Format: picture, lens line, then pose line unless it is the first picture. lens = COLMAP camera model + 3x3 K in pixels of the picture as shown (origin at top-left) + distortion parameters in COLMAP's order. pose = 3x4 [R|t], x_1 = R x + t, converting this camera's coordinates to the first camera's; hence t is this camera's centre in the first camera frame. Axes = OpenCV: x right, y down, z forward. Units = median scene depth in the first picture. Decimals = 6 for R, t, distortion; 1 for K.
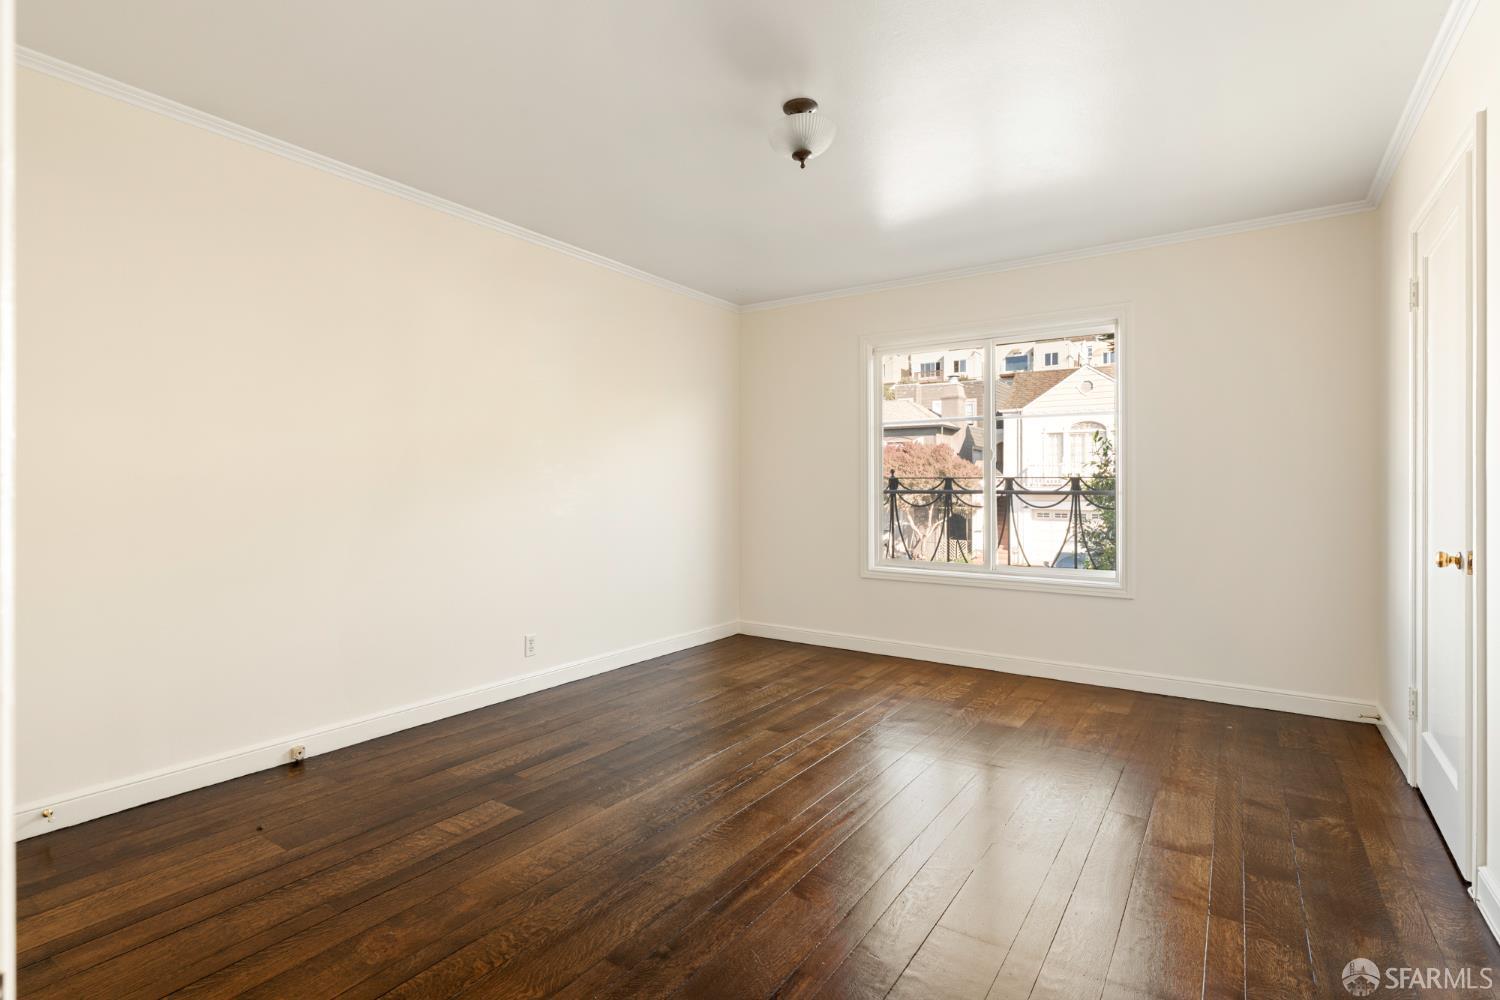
lens RADIAL K [[791.6, 0, 748.9], [0, 791.6, 494.8], [0, 0, 1]] dist [-0.004393, 0.002873]
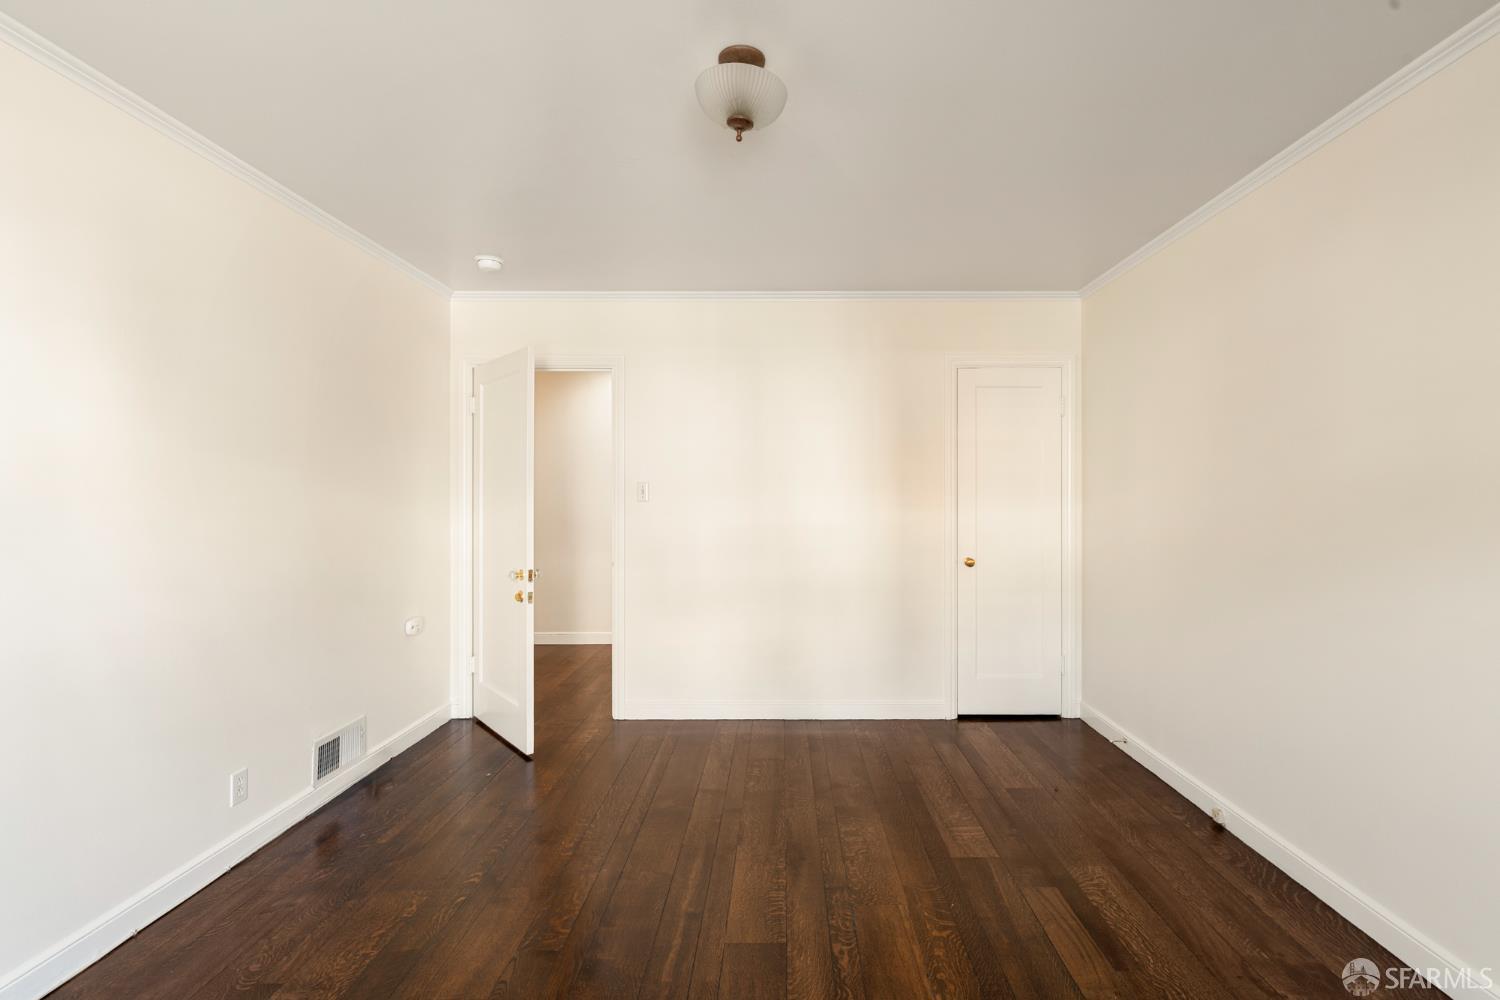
lens RADIAL K [[674.9, 0, 750.3], [0, 674.9, 497.6], [0, 0, 1]] dist [0.001171, 0.003468]
pose [[-0.857897, 0.000766, -0.513821, 0.386729], [-0.003786, 0.999962, 0.007812, -0.077509], [0.513808, 0.008648, -0.857862, 1.557252]]
